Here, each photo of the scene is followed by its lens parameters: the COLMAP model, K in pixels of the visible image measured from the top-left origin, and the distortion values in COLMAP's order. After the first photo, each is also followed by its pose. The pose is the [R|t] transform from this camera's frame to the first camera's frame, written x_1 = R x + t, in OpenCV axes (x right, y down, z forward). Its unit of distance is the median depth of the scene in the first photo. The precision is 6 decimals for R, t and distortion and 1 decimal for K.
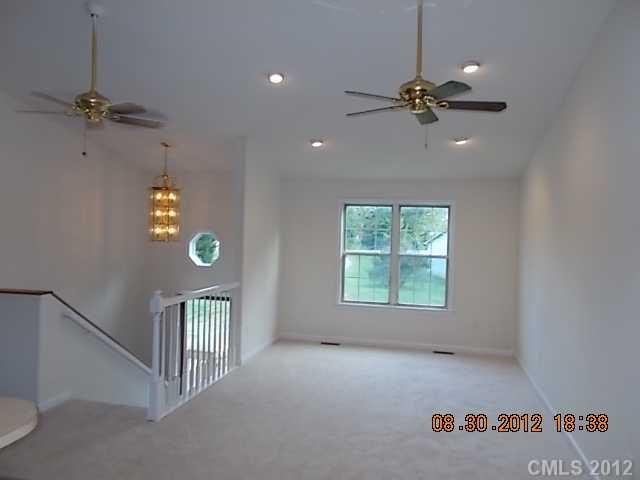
lens RADIAL K [[491.5, 0, 319.8], [0, 491.5, 238.4], [0, 0, 1]] dist [-0.000085, 0.000860]
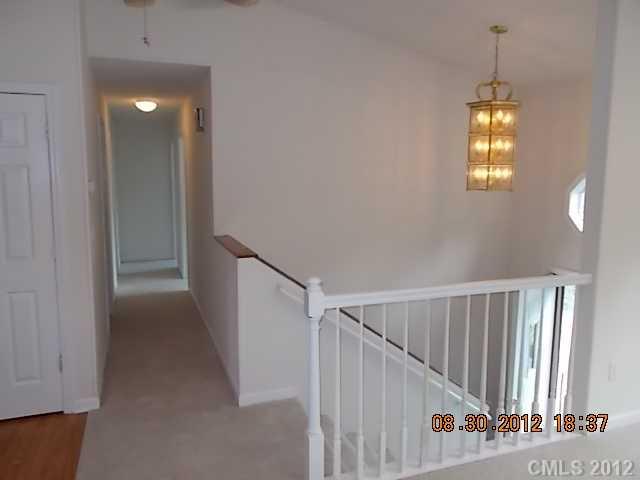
lens RADIAL K [[491.5, 0, 321.1], [0, 491.5, 240.2], [0, 0, 1]] dist [-0.000085, 0.000860]
pose [[0.567902, 0.099837, -0.817019, 0.081784], [-0.014235, 0.993659, 0.111527, 0.001491], [0.822973, -0.051706, 0.565722, 0.468616]]
